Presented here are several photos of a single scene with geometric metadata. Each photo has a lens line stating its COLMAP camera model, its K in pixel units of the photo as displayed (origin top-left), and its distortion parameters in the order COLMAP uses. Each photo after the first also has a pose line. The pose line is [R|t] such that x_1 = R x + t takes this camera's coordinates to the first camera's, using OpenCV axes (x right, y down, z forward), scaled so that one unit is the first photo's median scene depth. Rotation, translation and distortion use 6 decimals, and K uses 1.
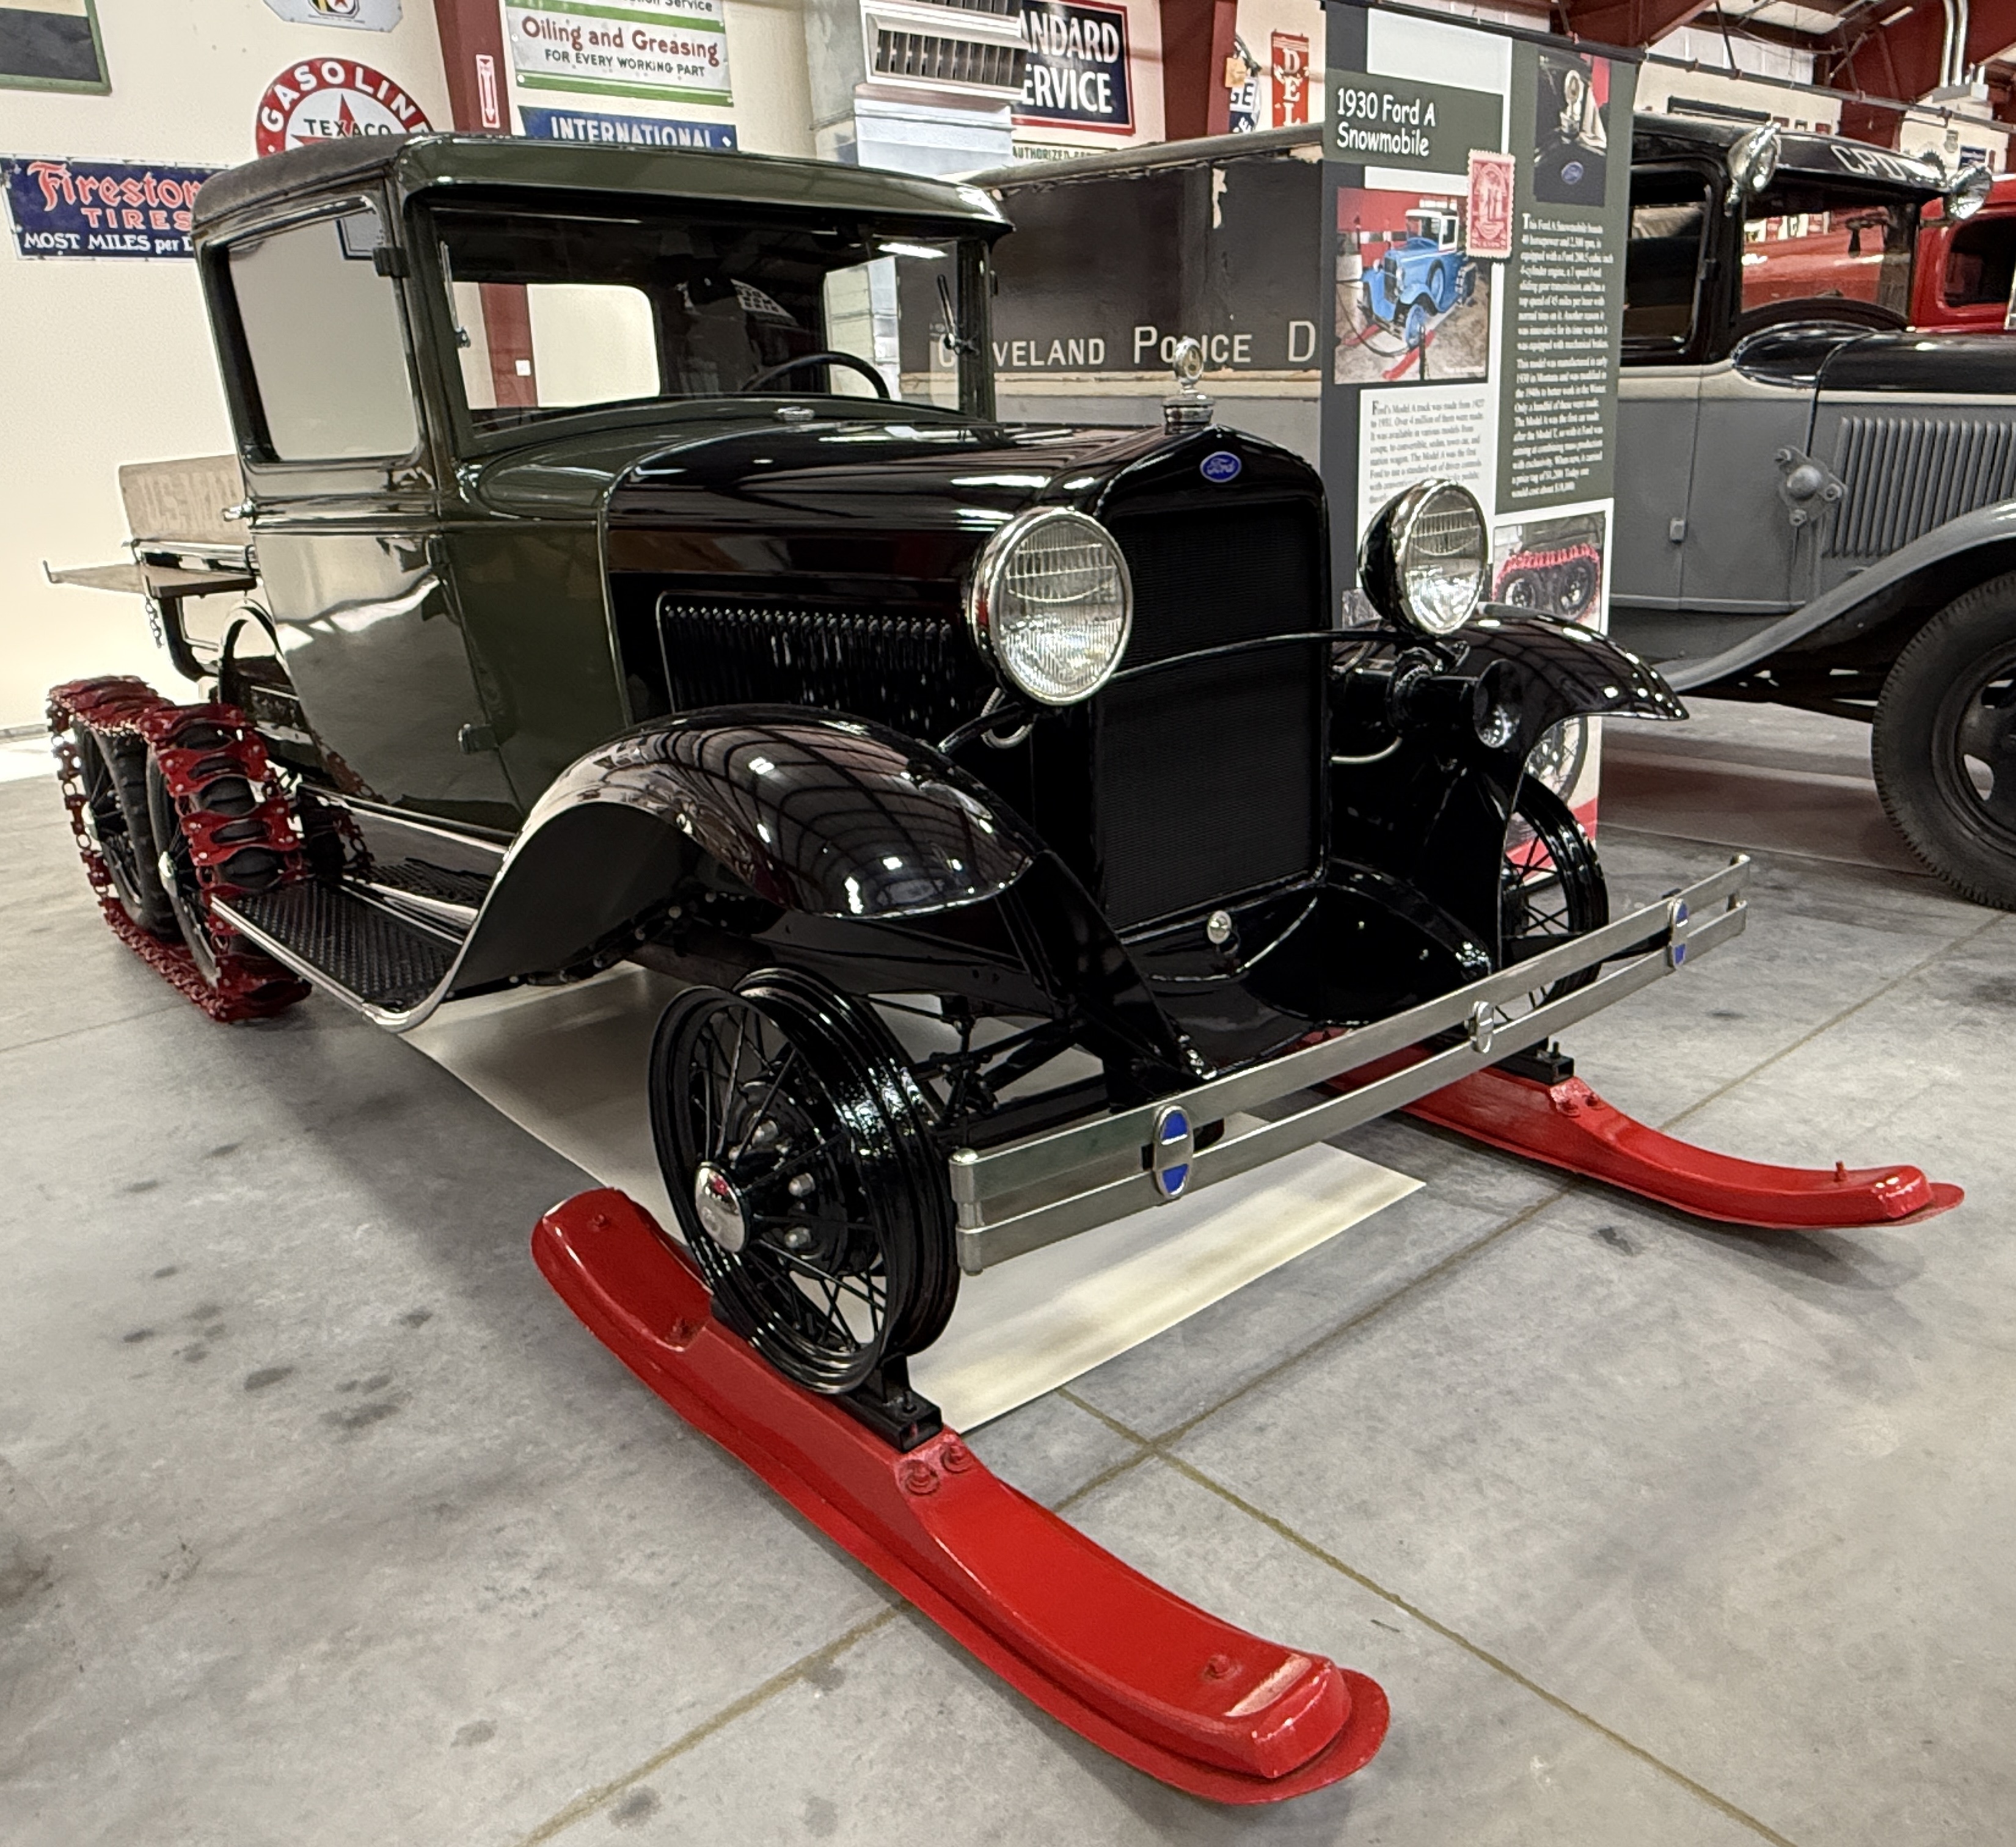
lens RADIAL K [[1549.6, 0, 1008.6], [0, 1549.6, 924.5], [0, 0, 1]] dist [-0.000797, -0.000118]
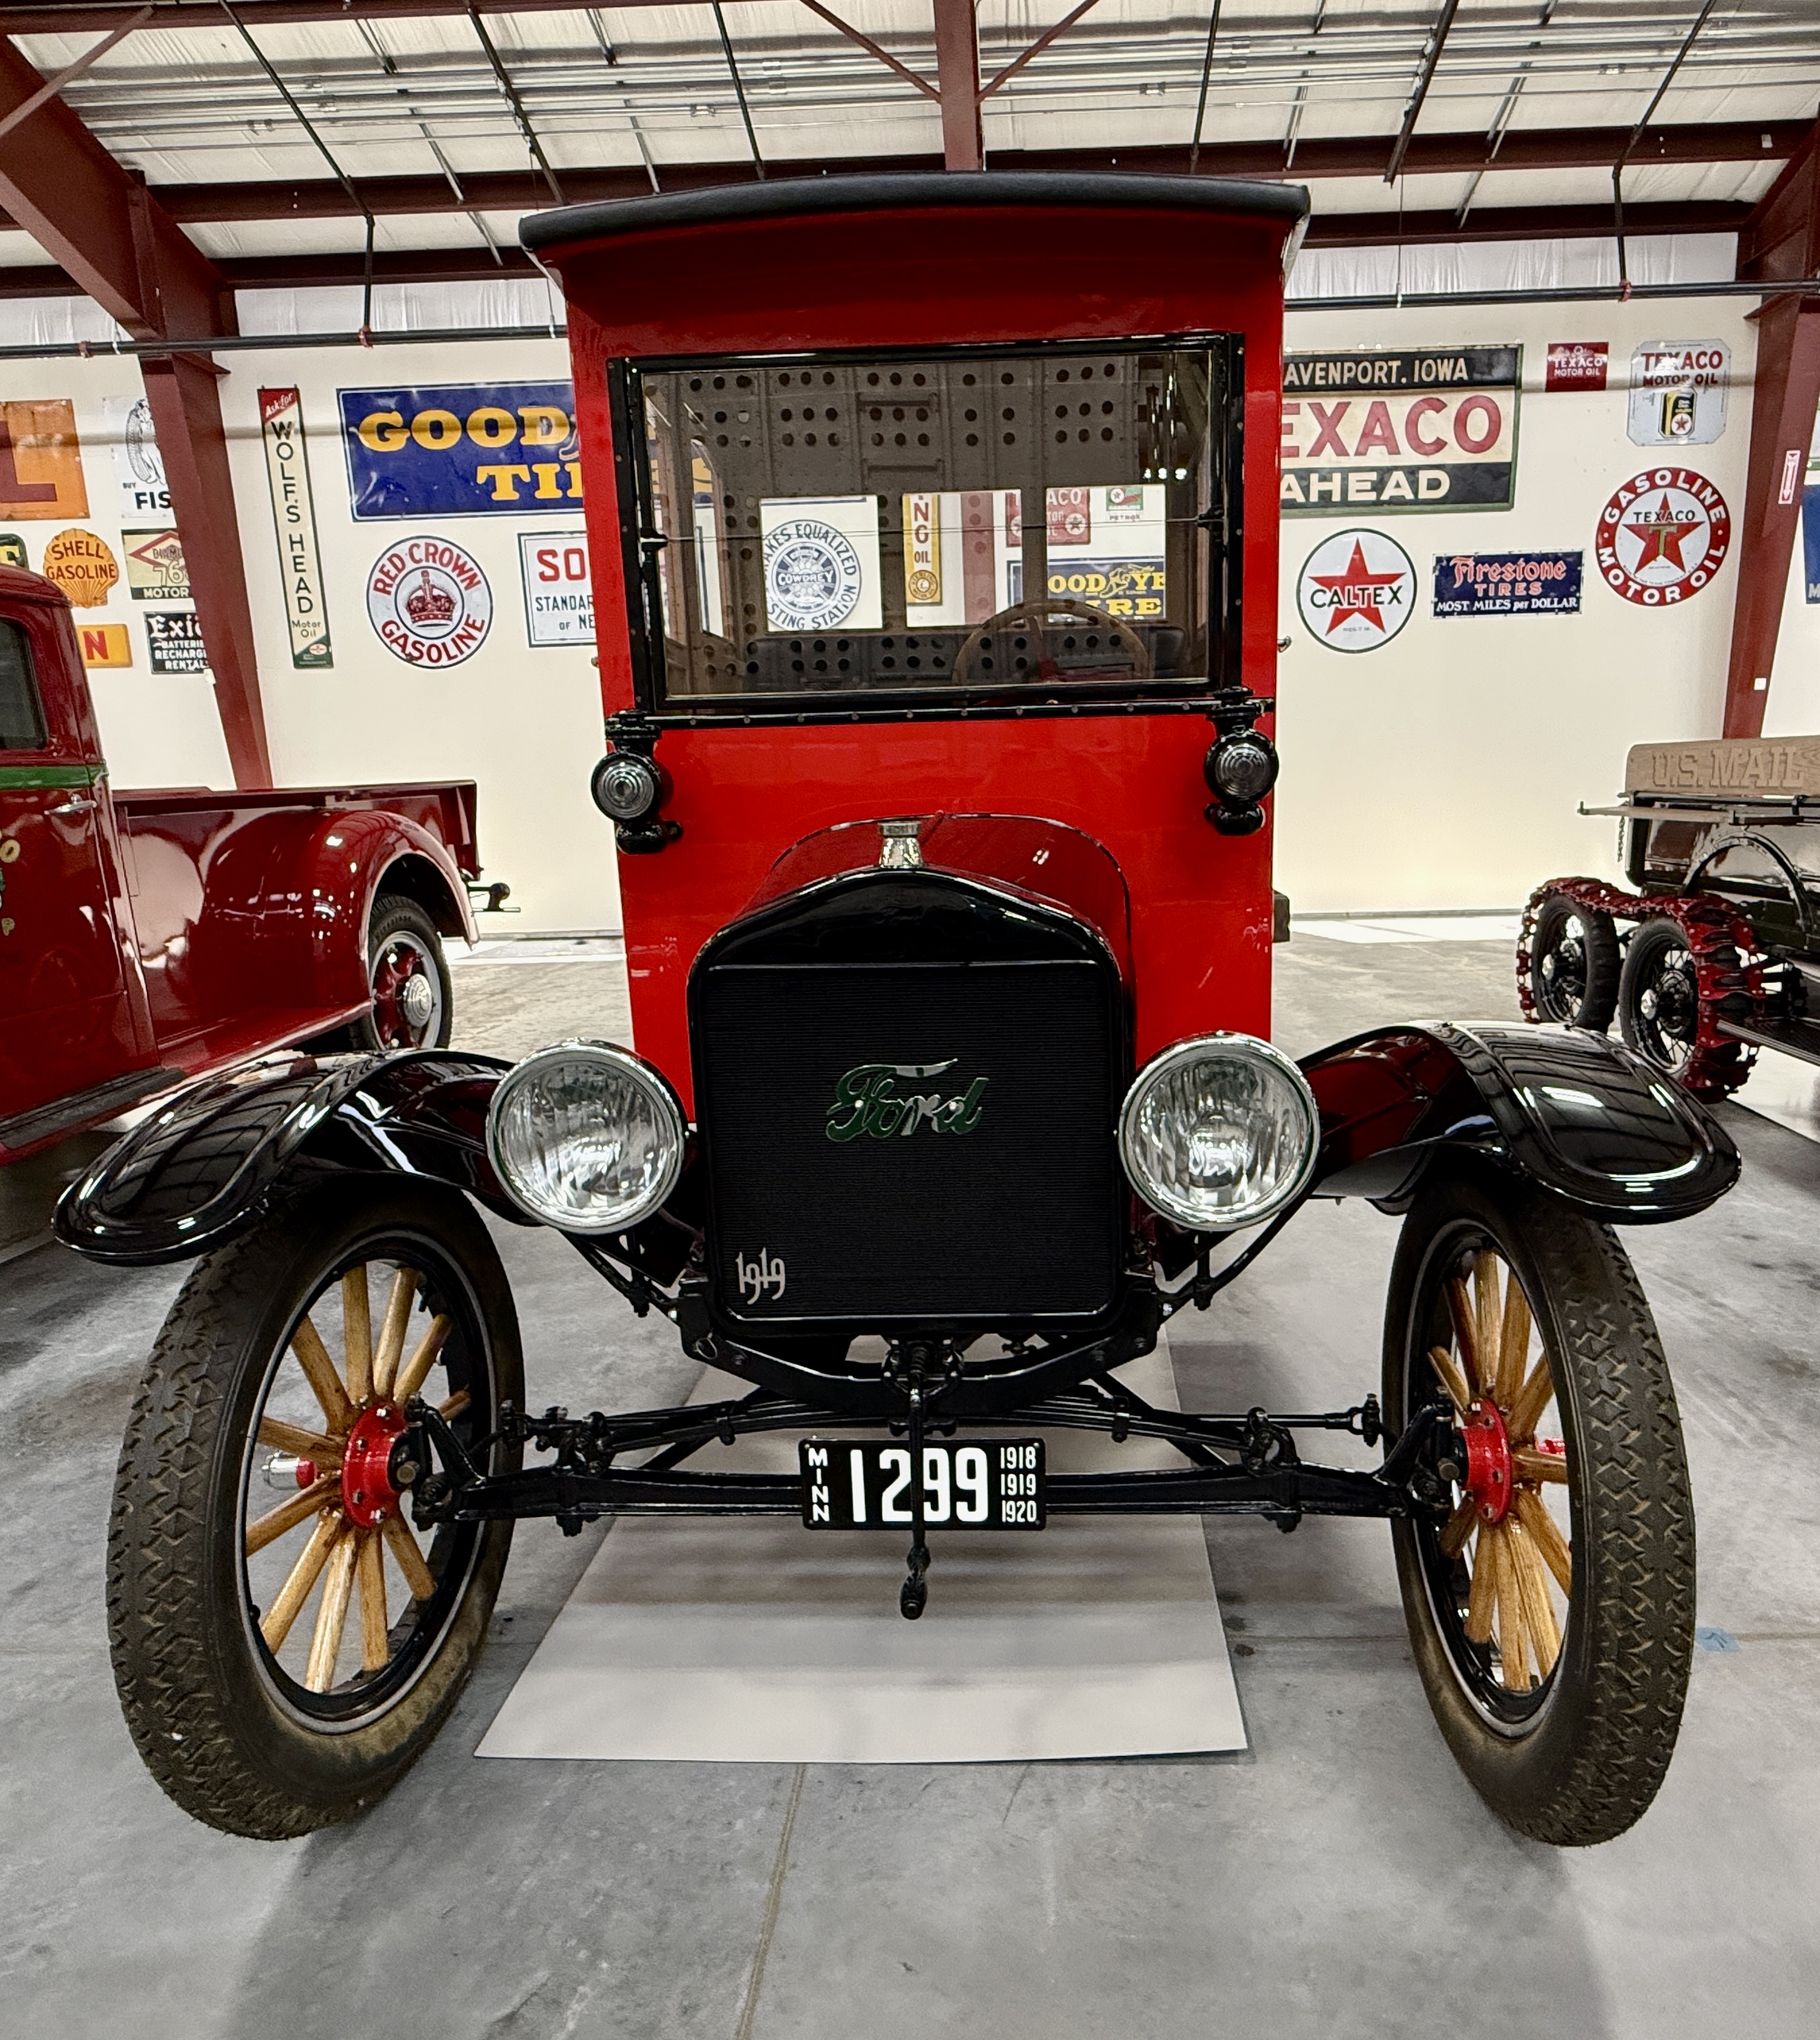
lens RADIAL K [[1222.5, 0, 912.2], [0, 1222.5, 1014.4], [0, 0, 1]] dist [0.001479, 0.000604]
pose [[0.746630, 0.162519, -0.645082, -0.161506], [-0.217857, 0.975961, -0.006273, 0.076780], [0.628555, 0.145219, 0.764088, -0.201332]]
